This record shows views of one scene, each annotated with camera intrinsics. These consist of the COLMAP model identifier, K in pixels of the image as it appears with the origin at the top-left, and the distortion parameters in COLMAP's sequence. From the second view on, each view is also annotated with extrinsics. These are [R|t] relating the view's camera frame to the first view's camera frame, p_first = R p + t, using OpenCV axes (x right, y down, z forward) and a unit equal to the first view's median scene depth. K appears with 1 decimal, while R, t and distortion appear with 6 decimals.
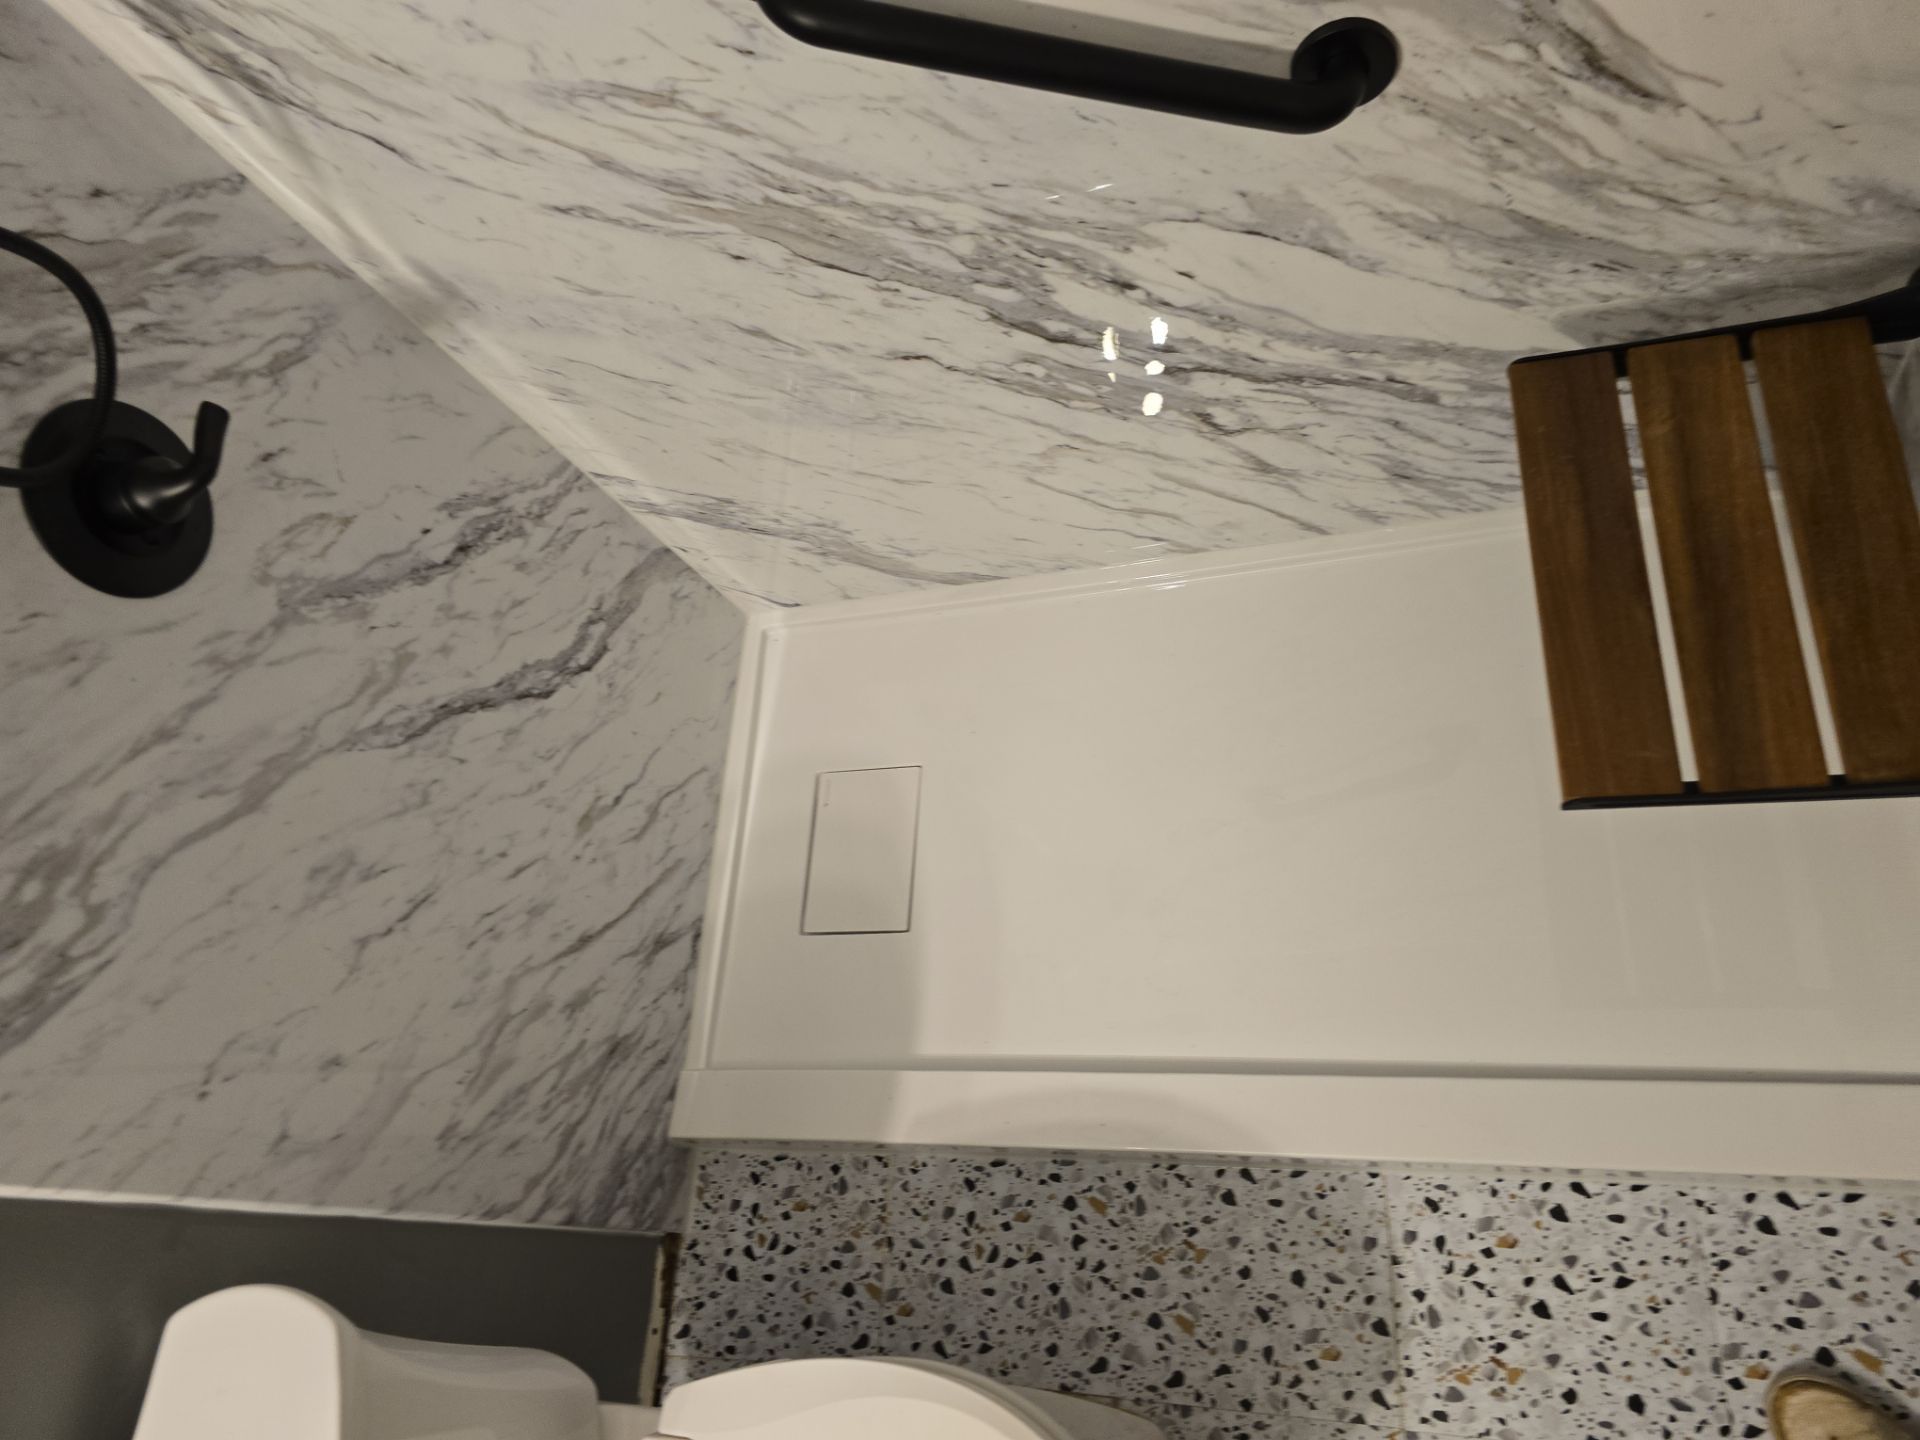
lens RADIAL K [[1284.6, 0, 966.9], [0, 1284.6, 722.6], [0, 0, 1]] dist [0.053372, -0.048797]
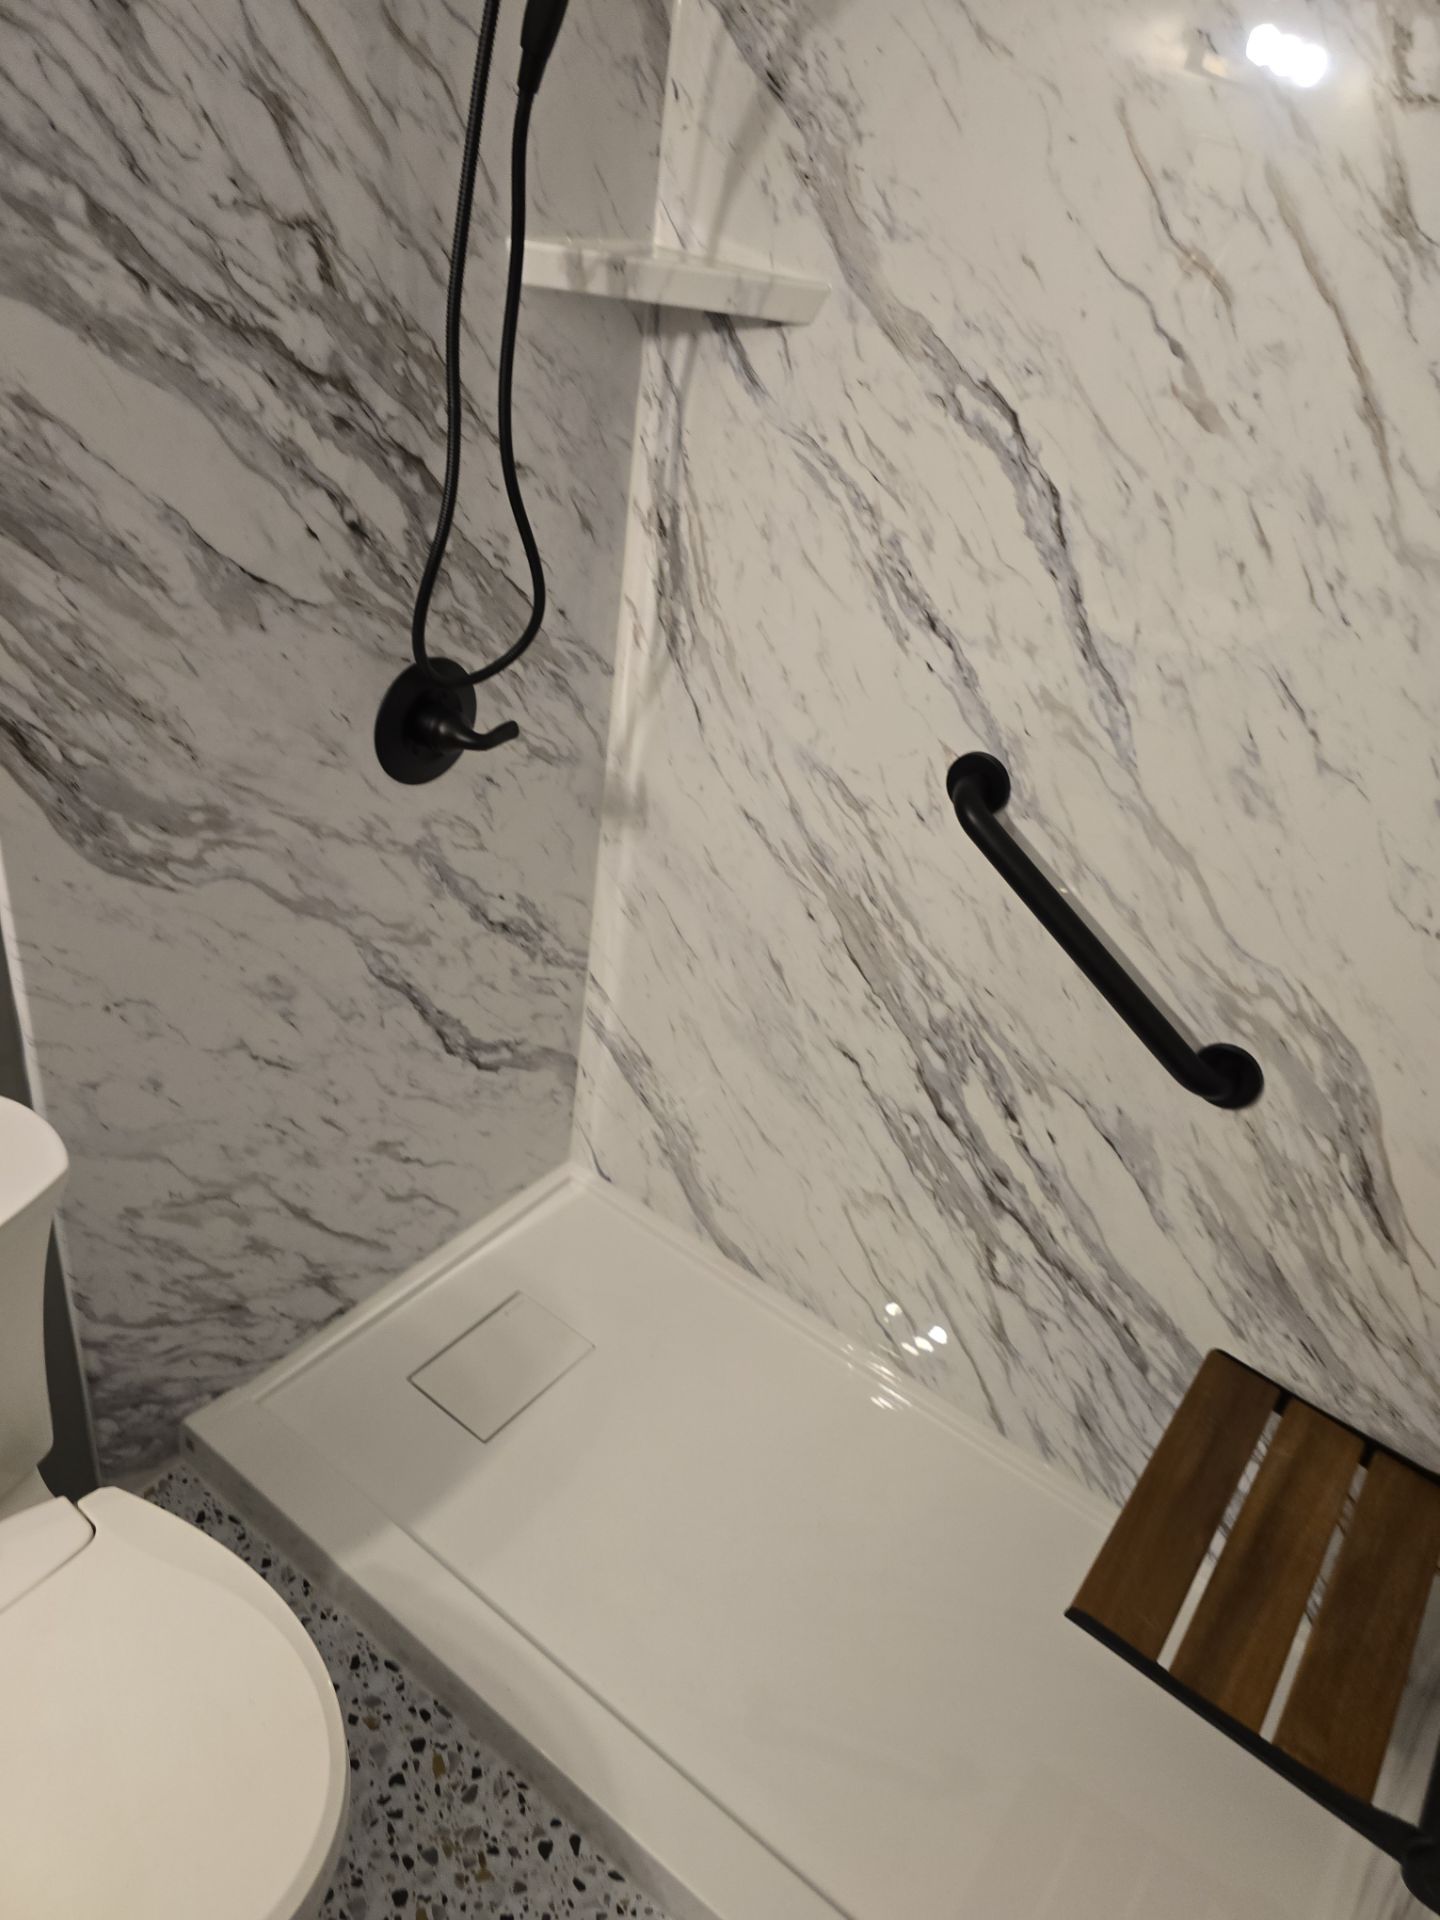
lens RADIAL K [[1284.6, 0, 716.8], [0, 1284.6, 969.1], [0, 0, 1]] dist [0.053372, -0.048797]
pose [[0.727560, 0.658953, -0.190885, 0.053933], [-0.665491, 0.610300, -0.429715, 0.339800], [-0.166665, 0.439676, 0.882558, -0.197569]]
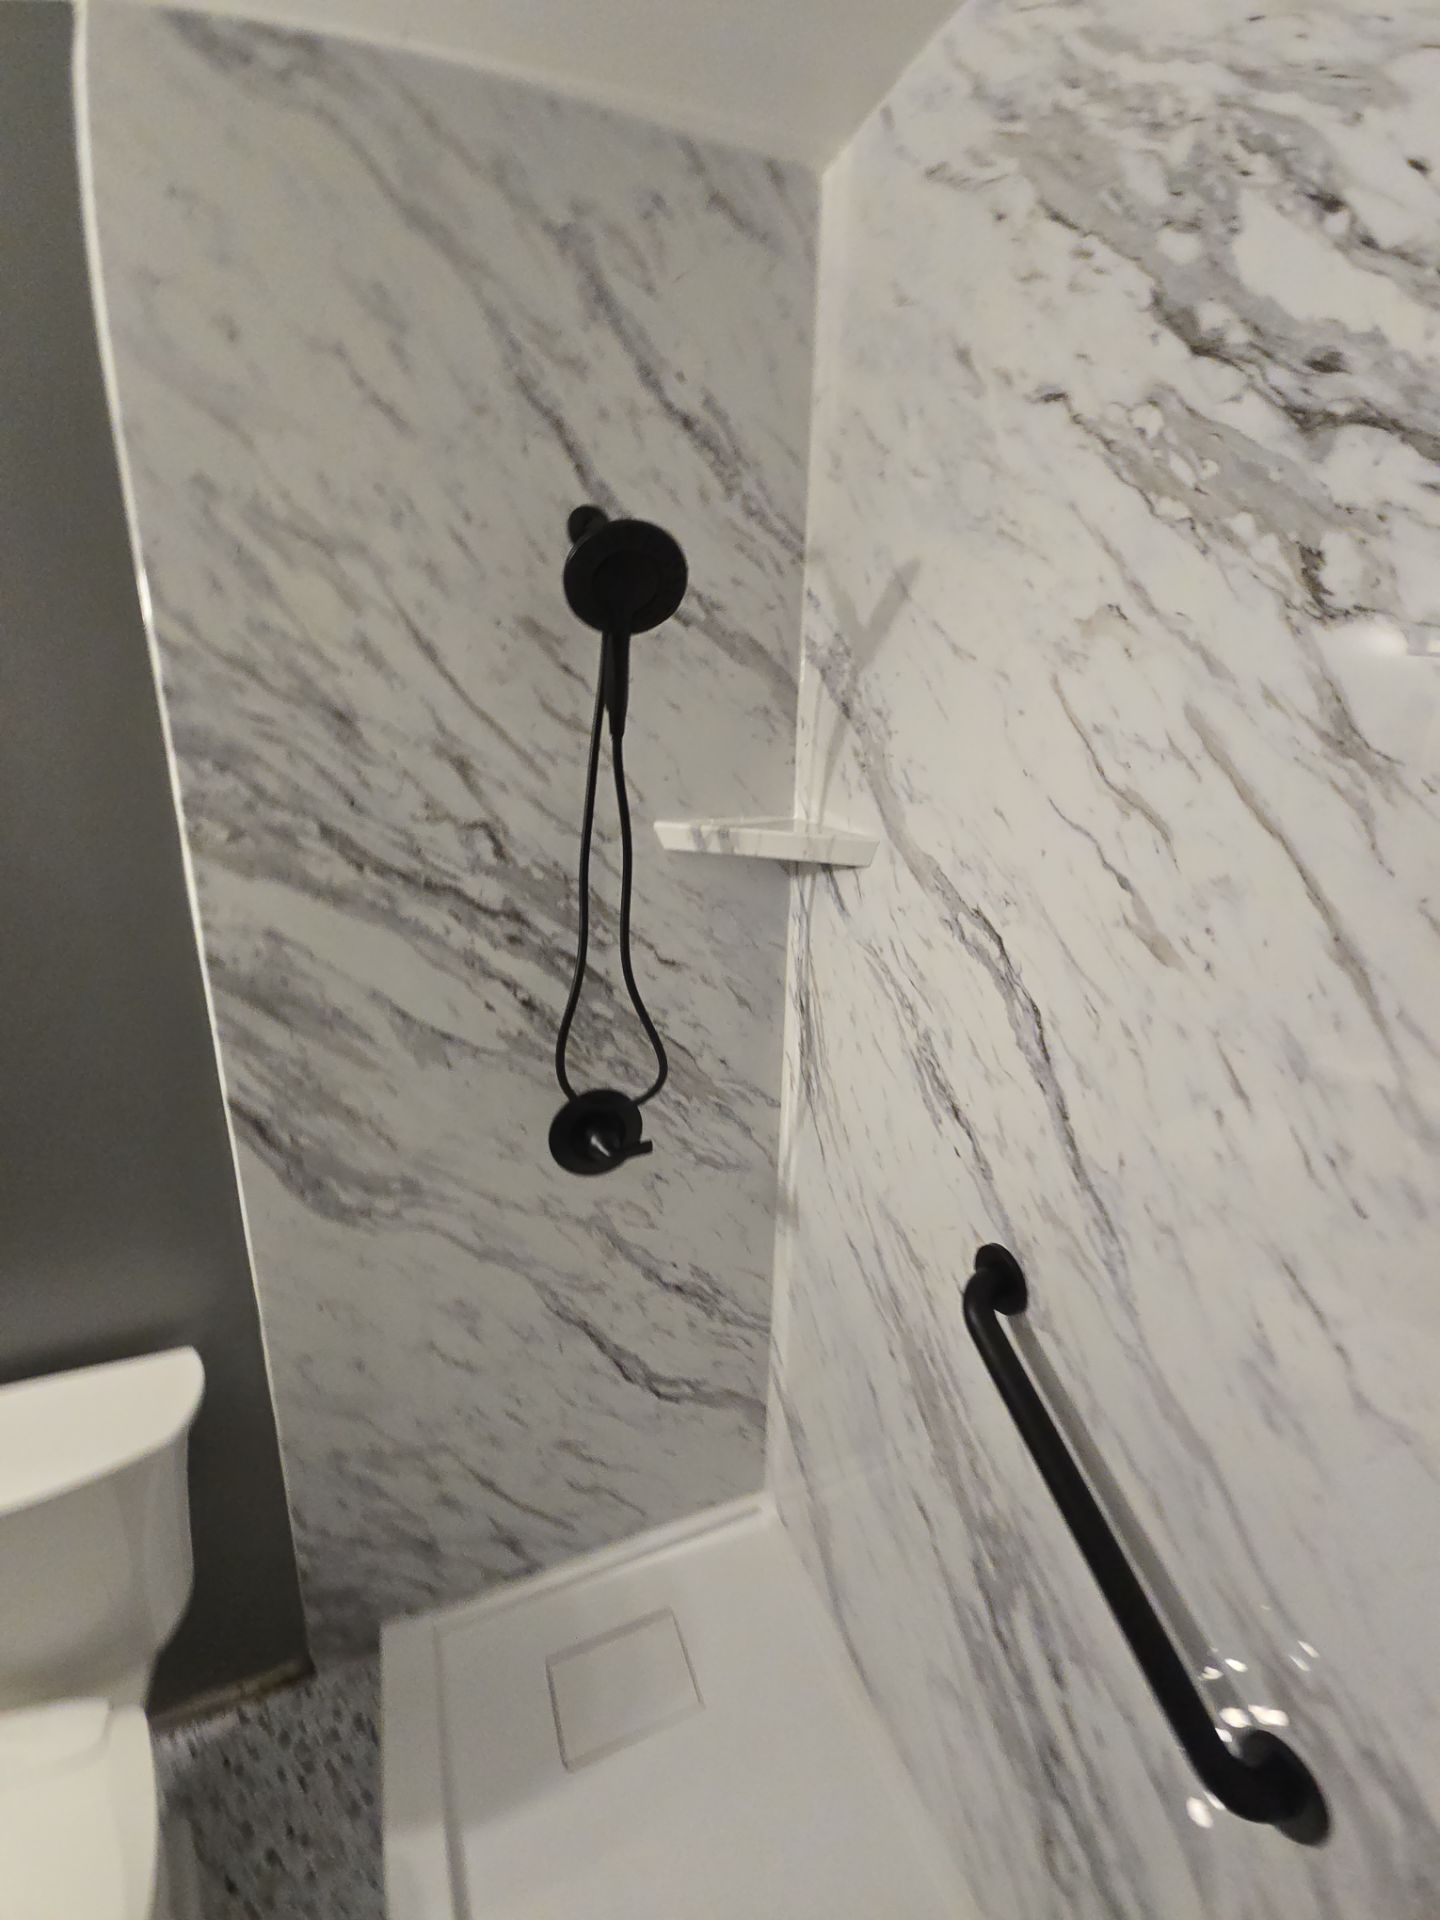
lens RADIAL K [[778.5, 0, 711.9], [0, 778.5, 956.7], [0, 0, 1]] dist [0.003570, -0.002912]
pose [[0.393601, 0.575147, -0.717136, 0.126074], [-0.896457, 0.412897, -0.160876, -0.204840], [0.203576, 0.706203, 0.678111, -0.004942]]
